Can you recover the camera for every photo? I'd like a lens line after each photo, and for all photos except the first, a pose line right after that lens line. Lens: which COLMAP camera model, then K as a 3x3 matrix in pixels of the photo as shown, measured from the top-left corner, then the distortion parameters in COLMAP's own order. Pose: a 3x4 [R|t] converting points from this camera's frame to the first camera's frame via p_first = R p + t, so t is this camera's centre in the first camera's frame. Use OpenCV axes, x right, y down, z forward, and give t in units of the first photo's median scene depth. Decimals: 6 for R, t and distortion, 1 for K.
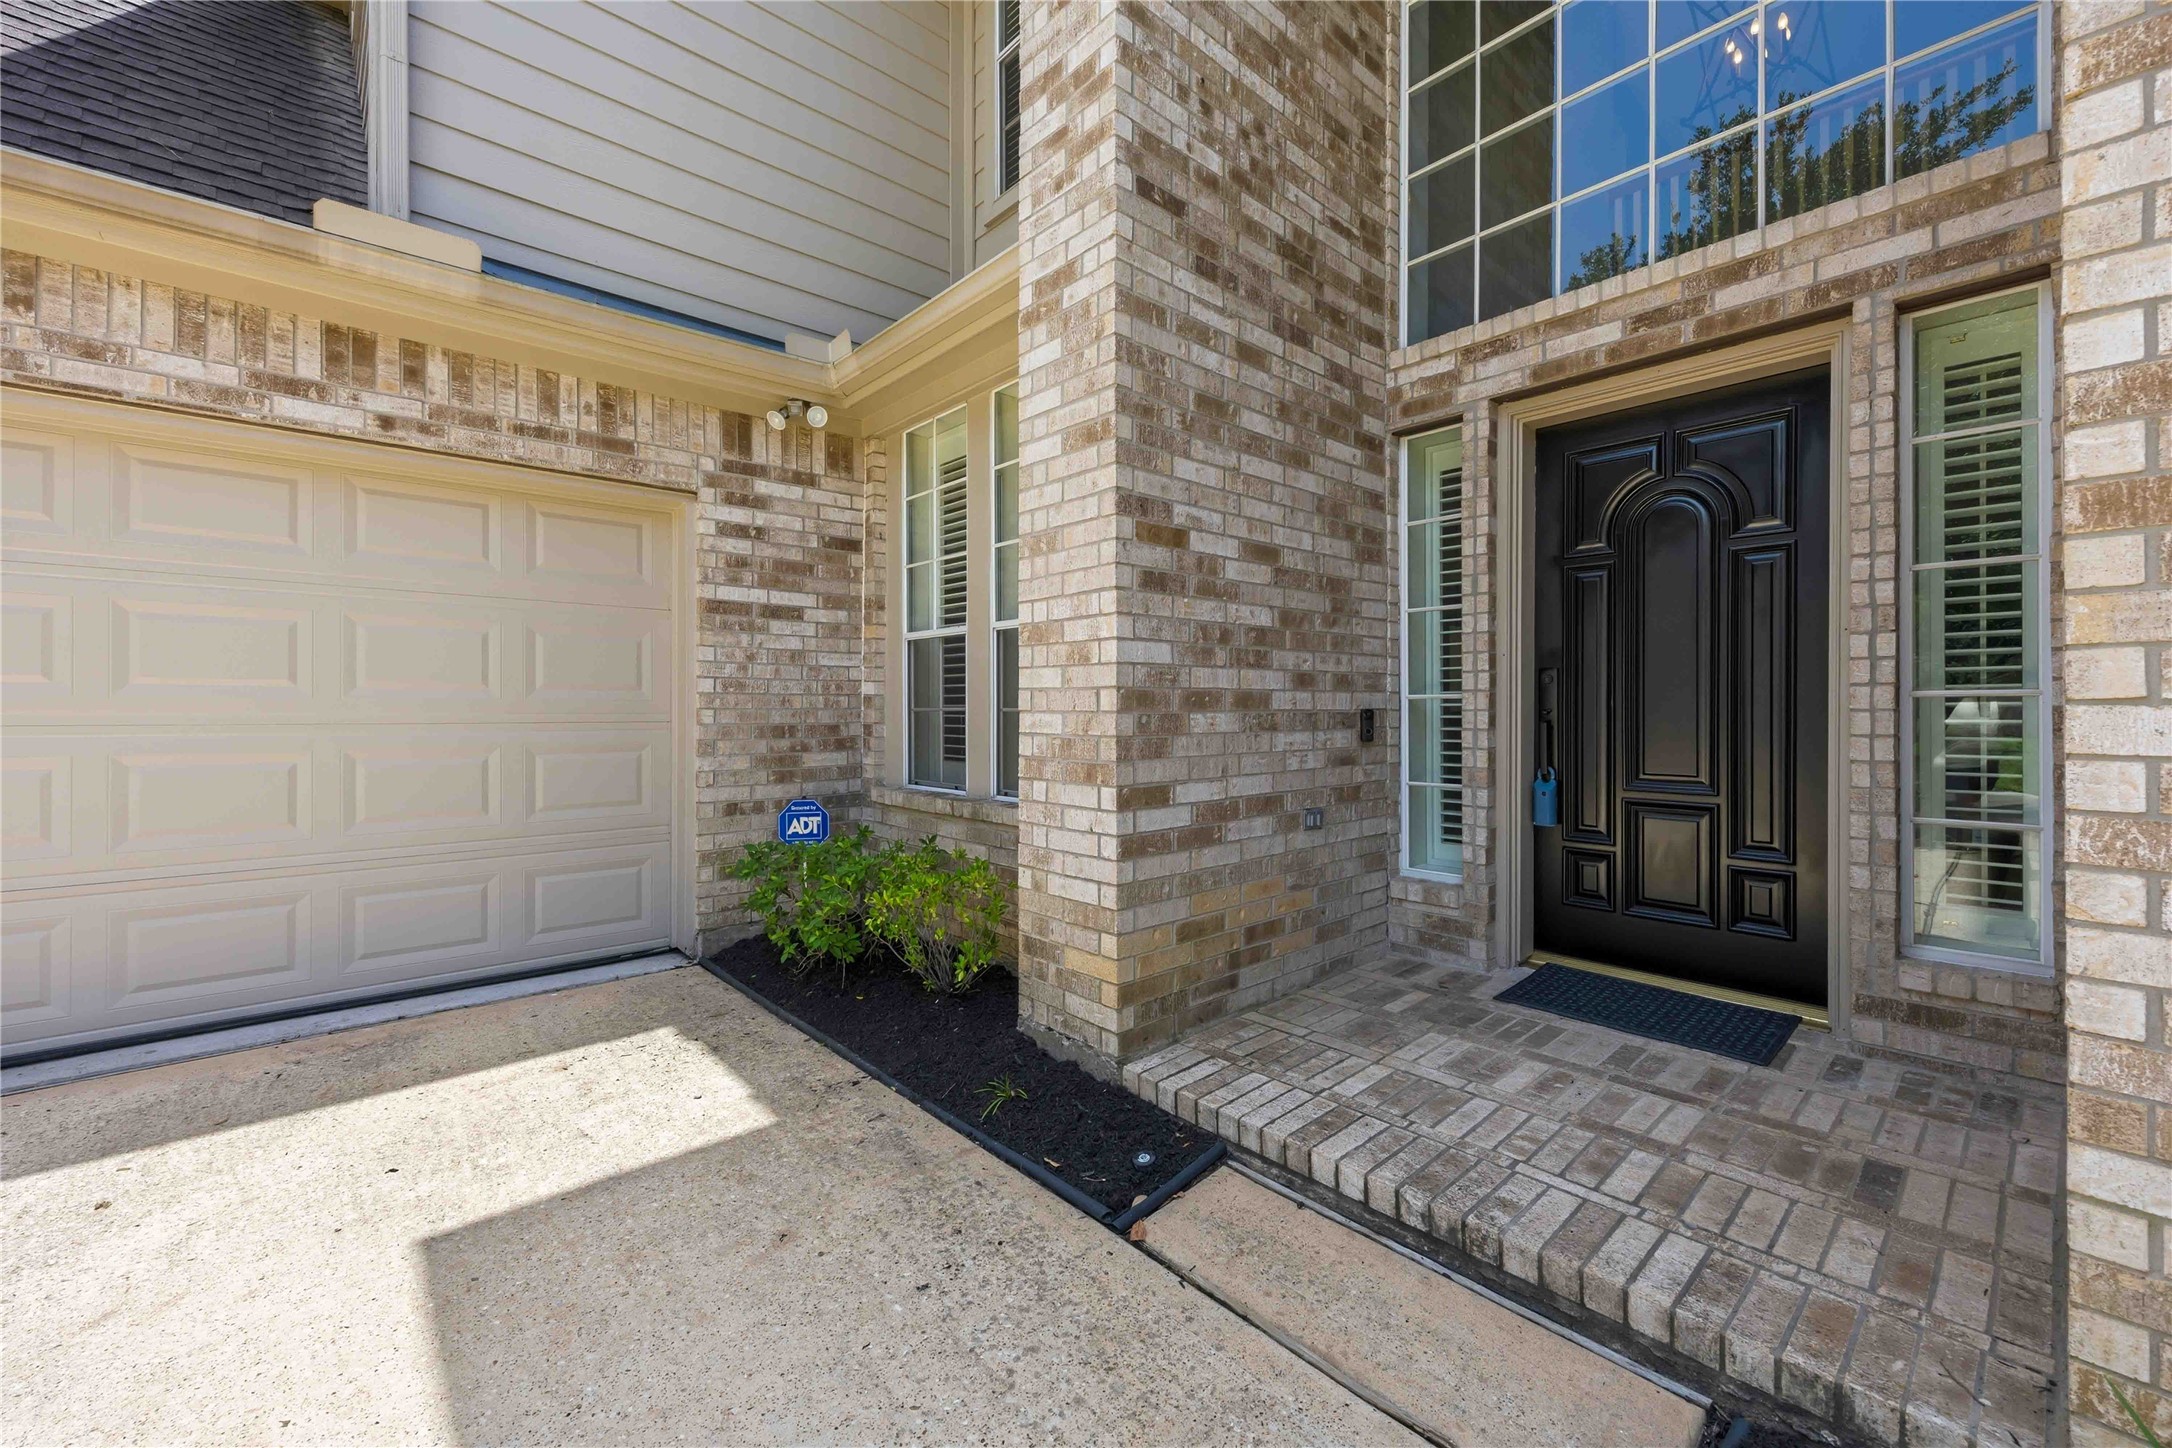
lens RADIAL K [[845.9, 0, 1098.9], [0, 845.9, 683.8], [0, 0, 1]] dist [0.013511, 0.000178]
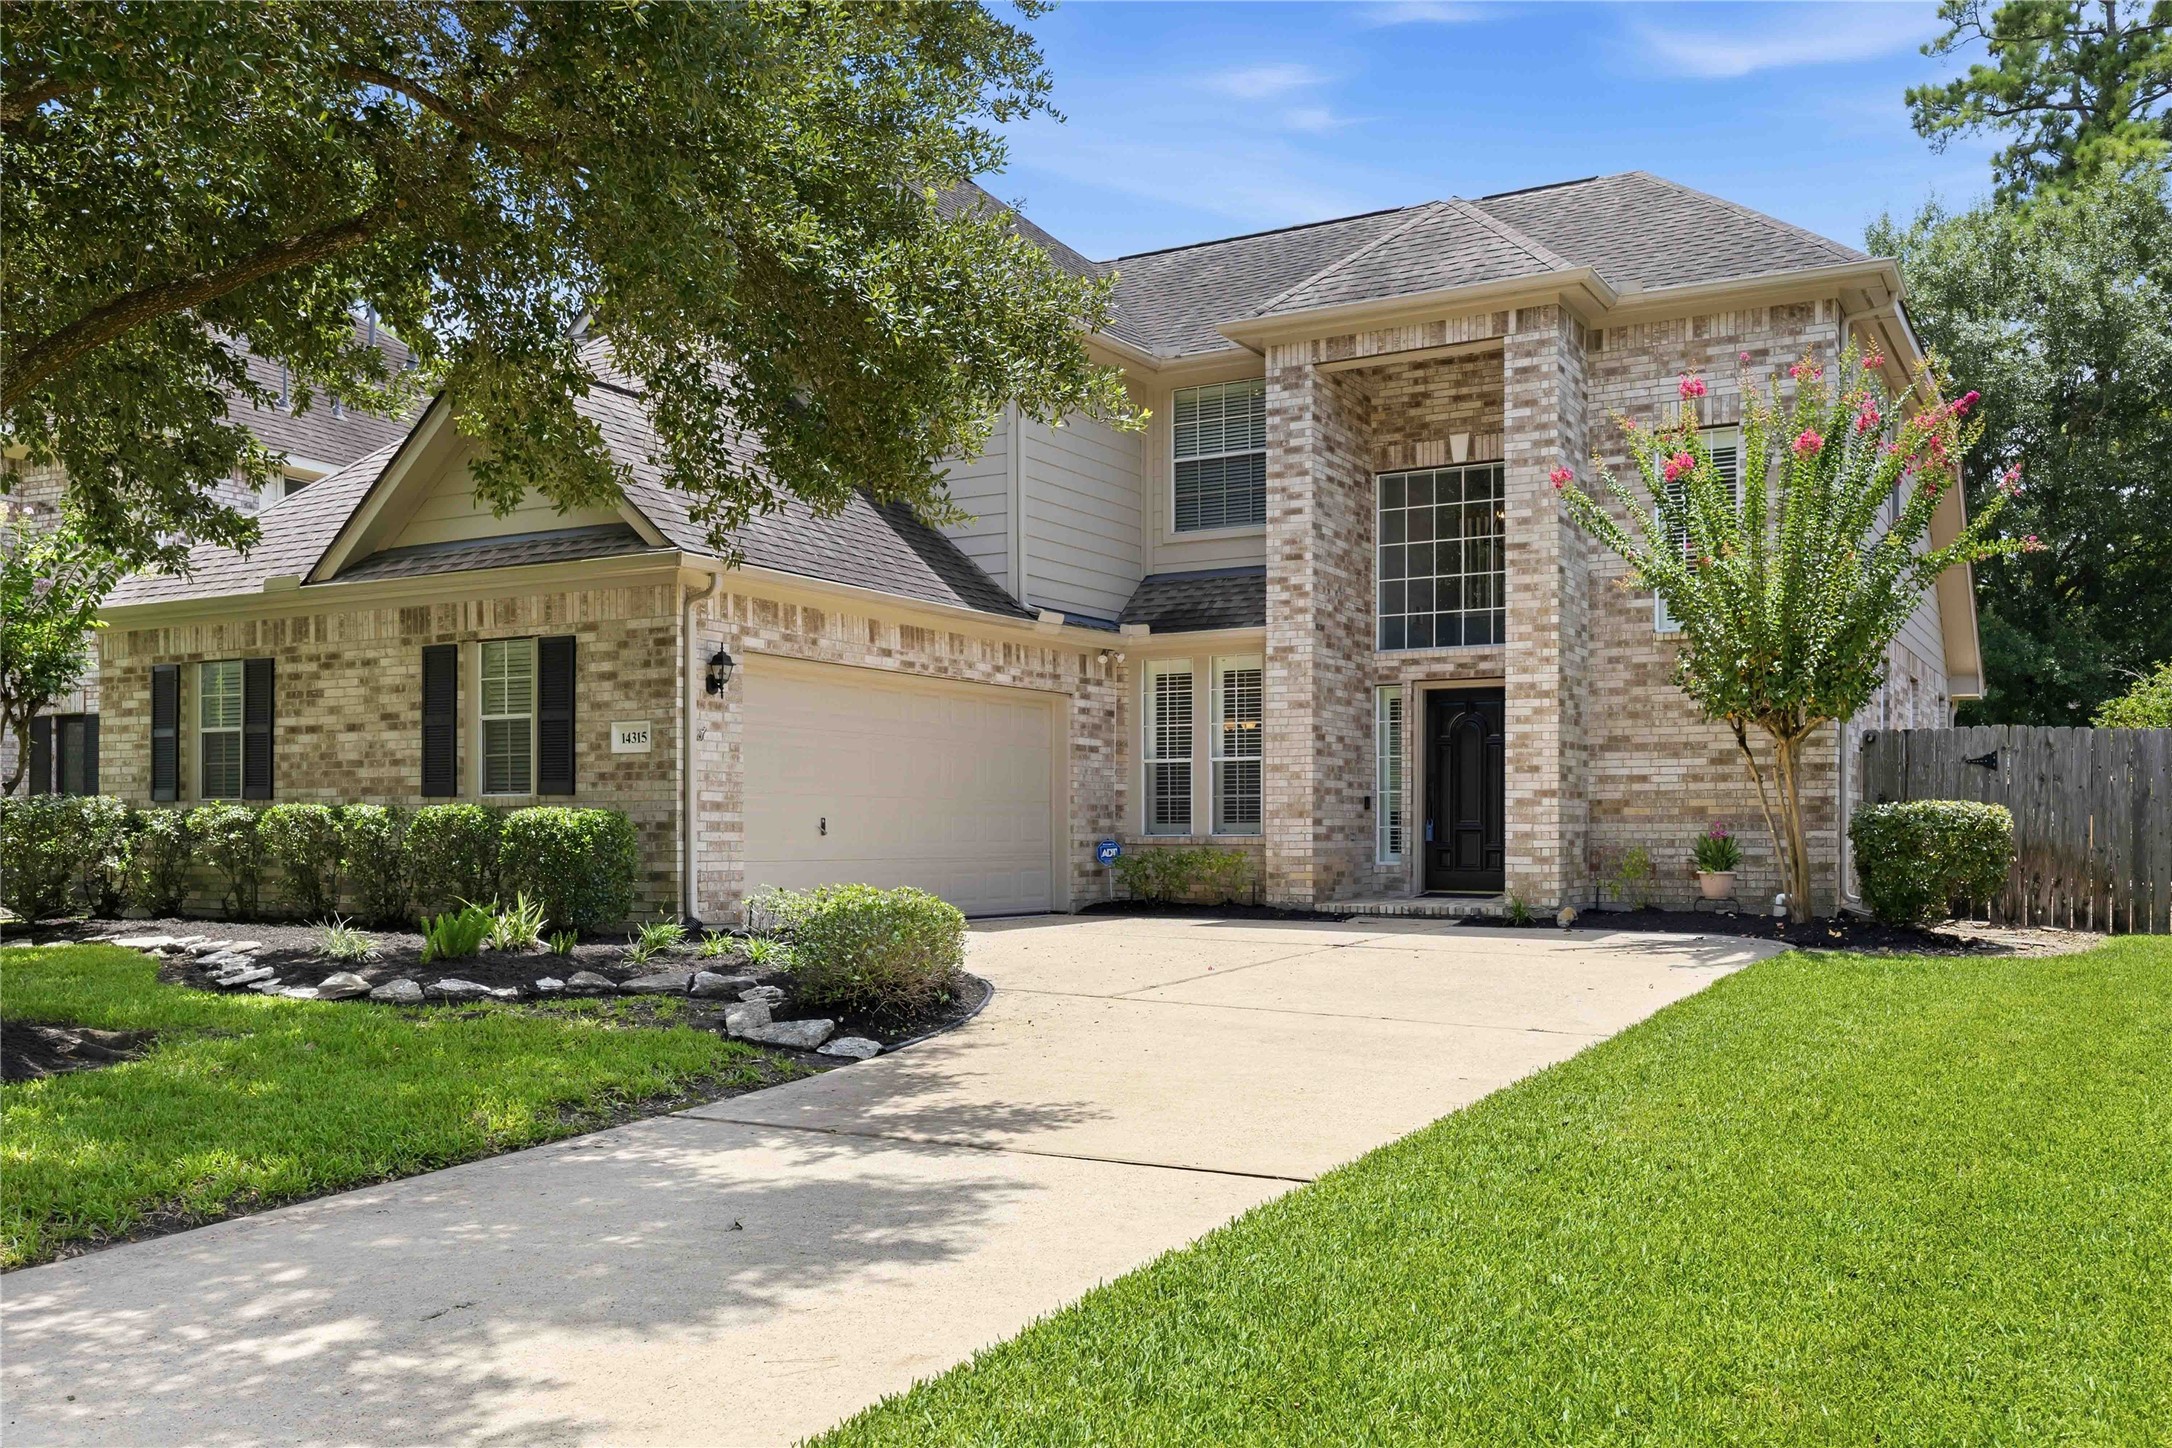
lens RADIAL K [[1919.9, 0, 1094.0], [0, 1919.9, 722.2], [0, 0, 1]] dist [0.132588, 0.012222]
pose [[0.944370, 0.017361, 0.328427, -2.493429], [-0.007150, 0.999453, -0.032274, -0.000121], [-0.328808, 0.028131, 0.943978, -4.429043]]
